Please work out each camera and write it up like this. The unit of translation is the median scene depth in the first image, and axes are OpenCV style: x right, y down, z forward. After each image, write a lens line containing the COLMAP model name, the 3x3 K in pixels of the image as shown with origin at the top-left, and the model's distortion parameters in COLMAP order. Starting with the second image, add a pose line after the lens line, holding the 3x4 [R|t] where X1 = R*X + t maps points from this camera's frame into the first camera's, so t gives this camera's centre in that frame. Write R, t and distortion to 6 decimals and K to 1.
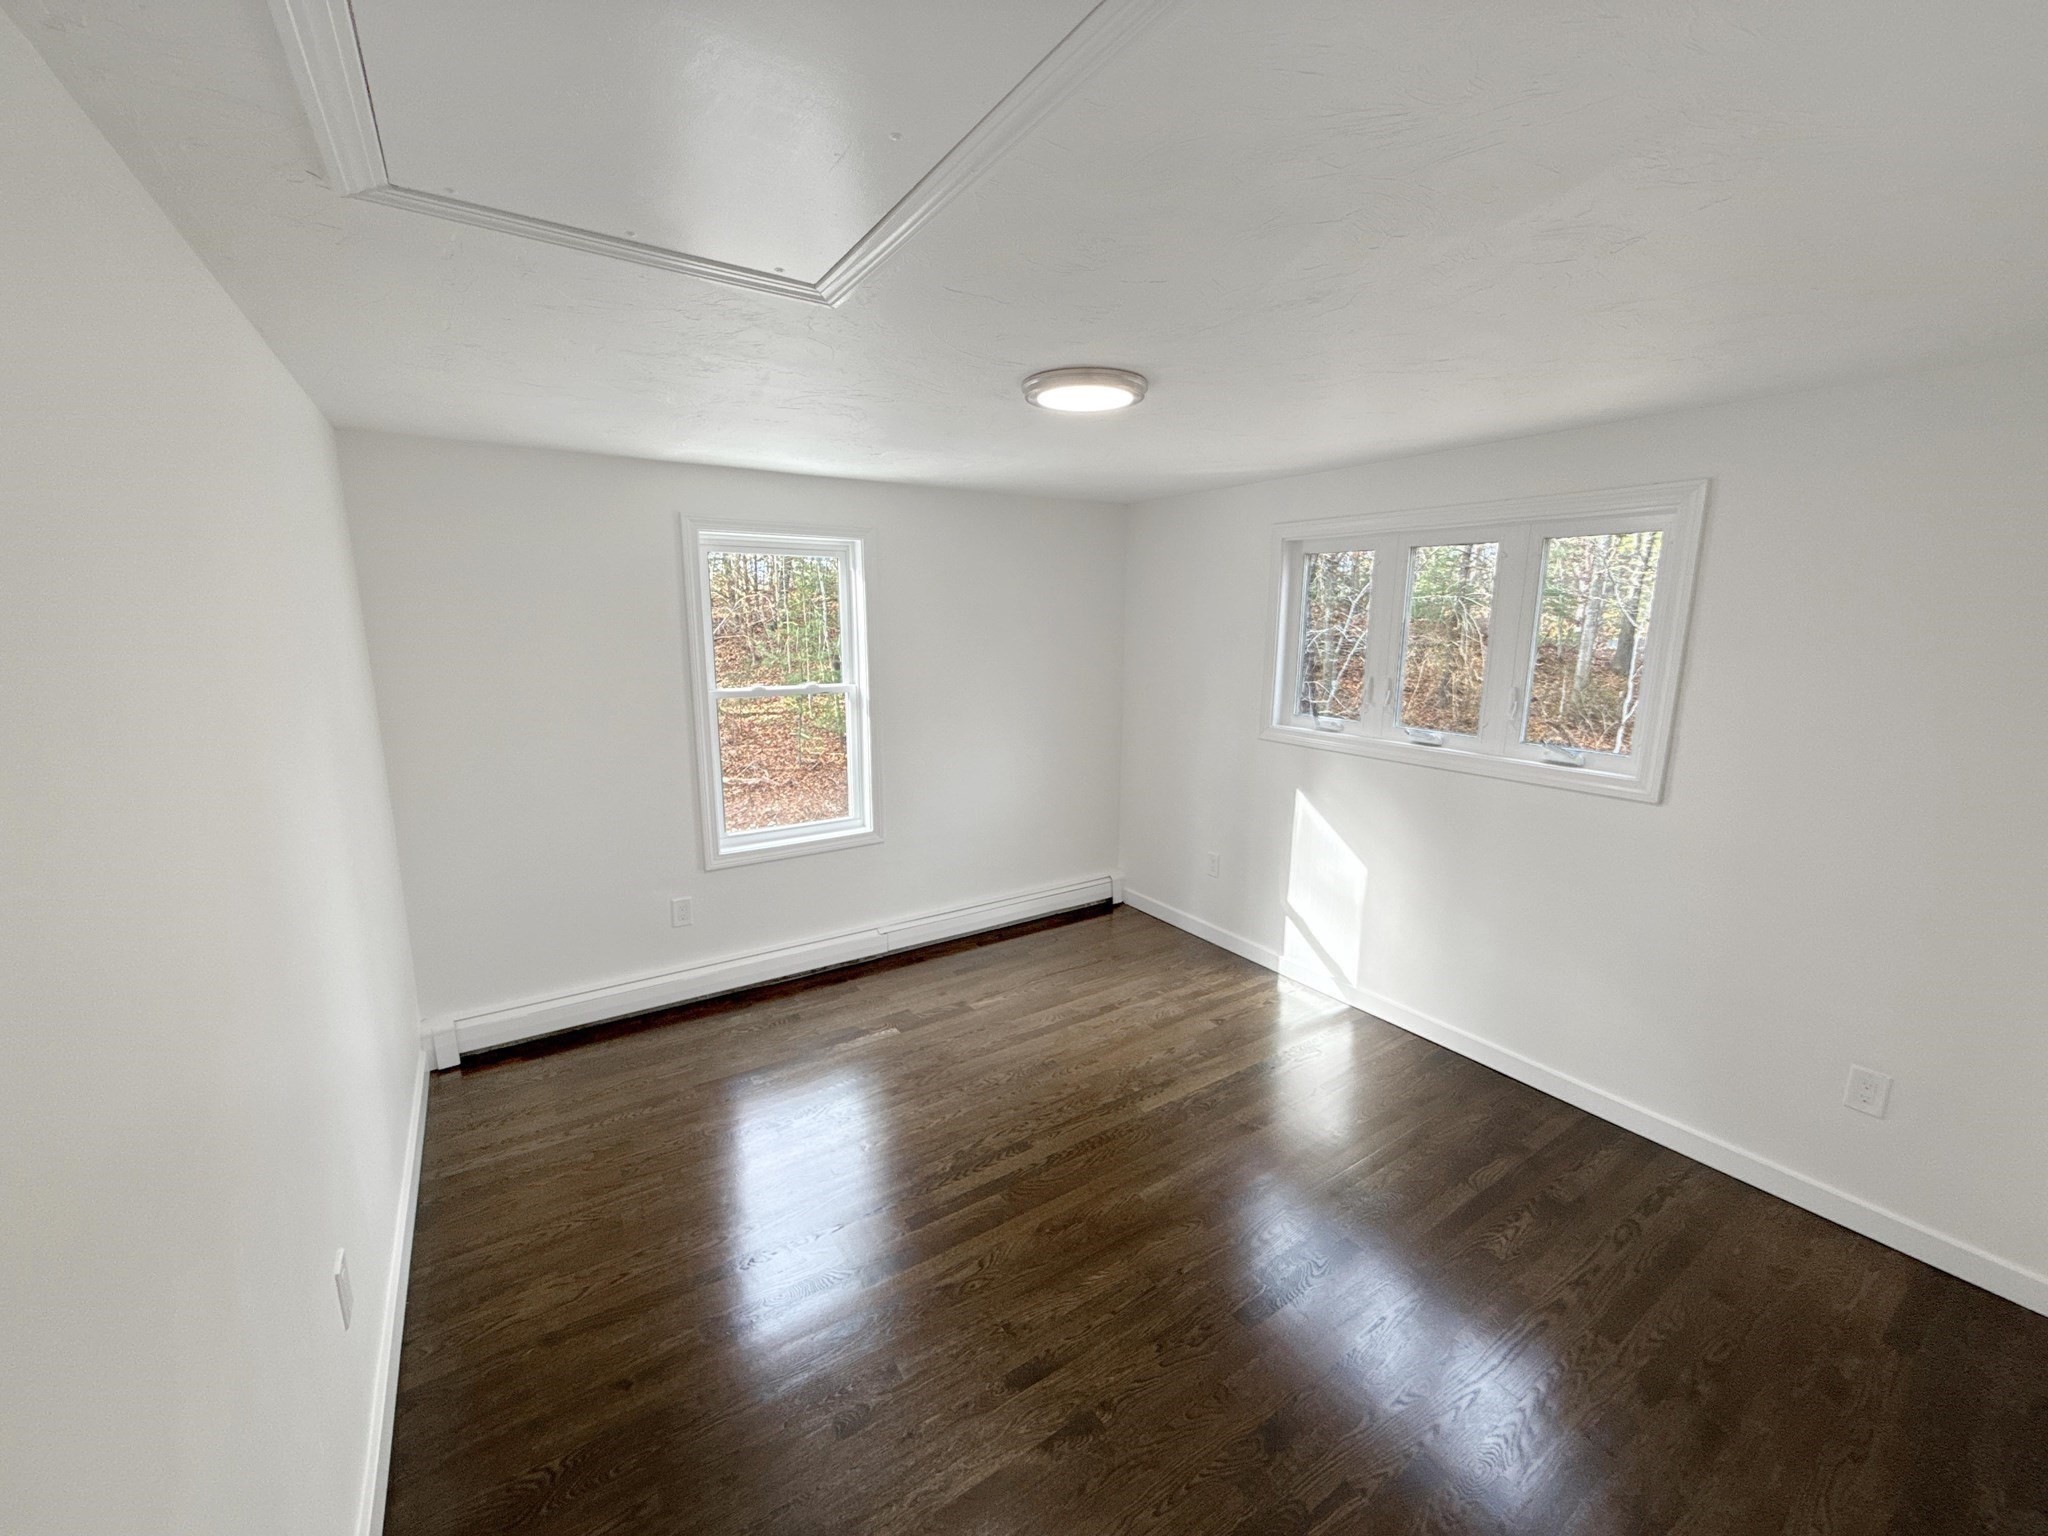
lens RADIAL K [[812.3, 0, 1019.4], [0, 812.3, 771.6], [0, 0, 1]] dist [0.000450, 0.000215]
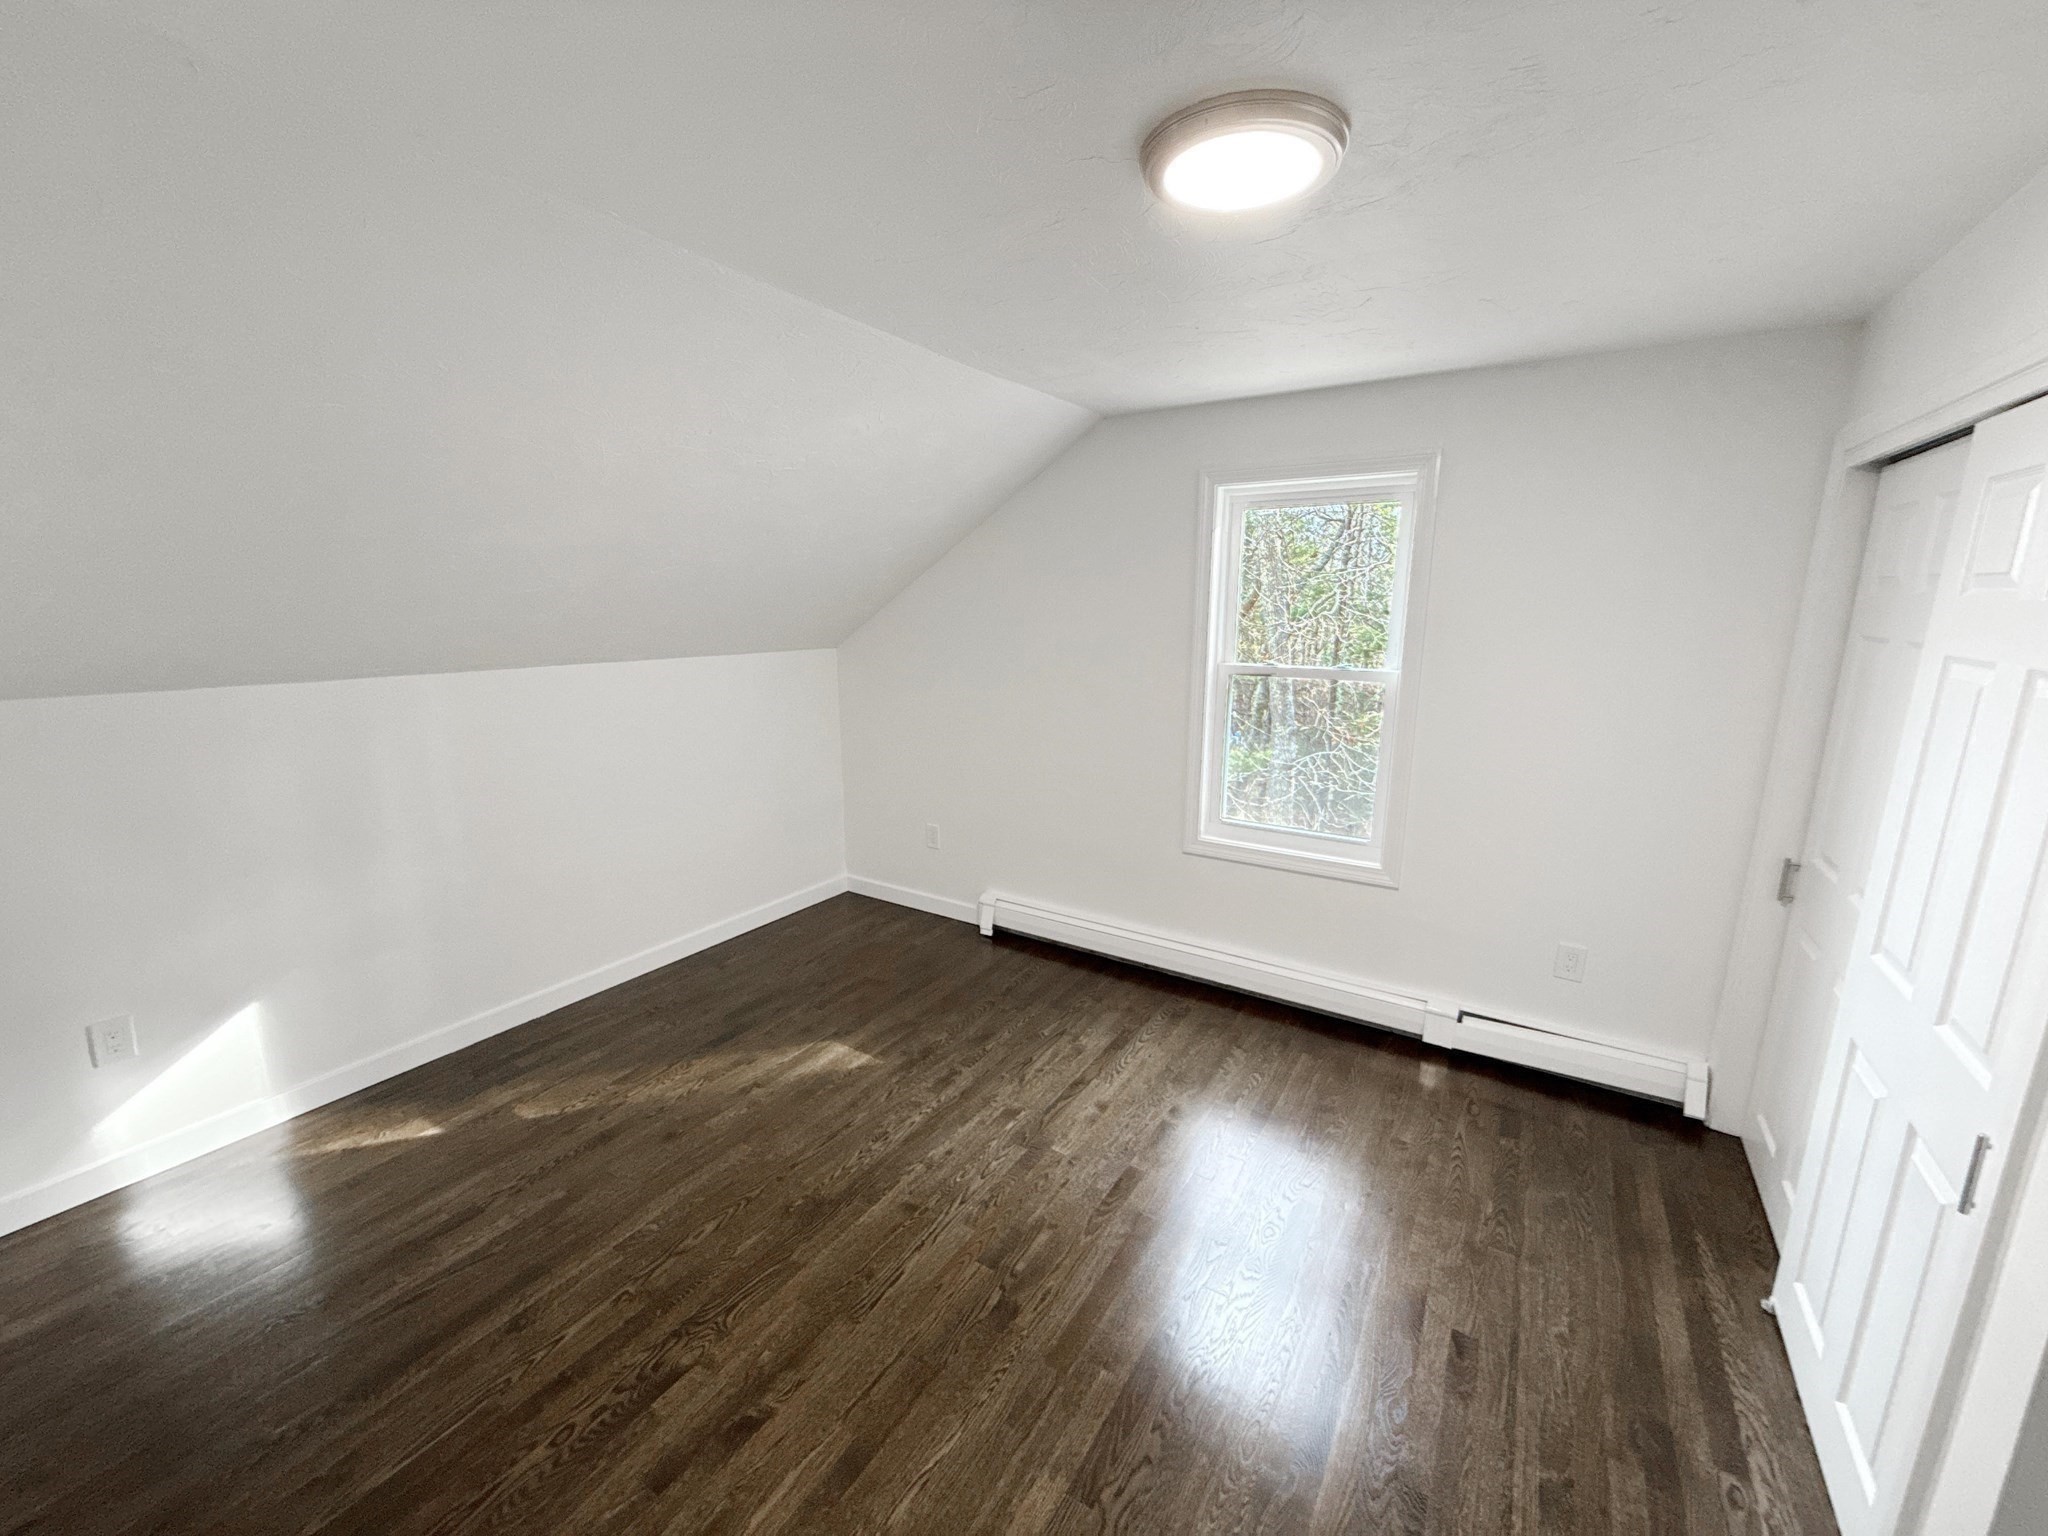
lens RADIAL K [[812.3, 0, 1021.4], [0, 812.3, 766.7], [0, 0, 1]] dist [0.000450, 0.000215]
pose [[0.408655, 0.195994, -0.891396, 0.350758], [-0.157152, 0.977194, 0.142813, -0.077834], [0.899057, 0.081723, 0.430136, 0.391463]]
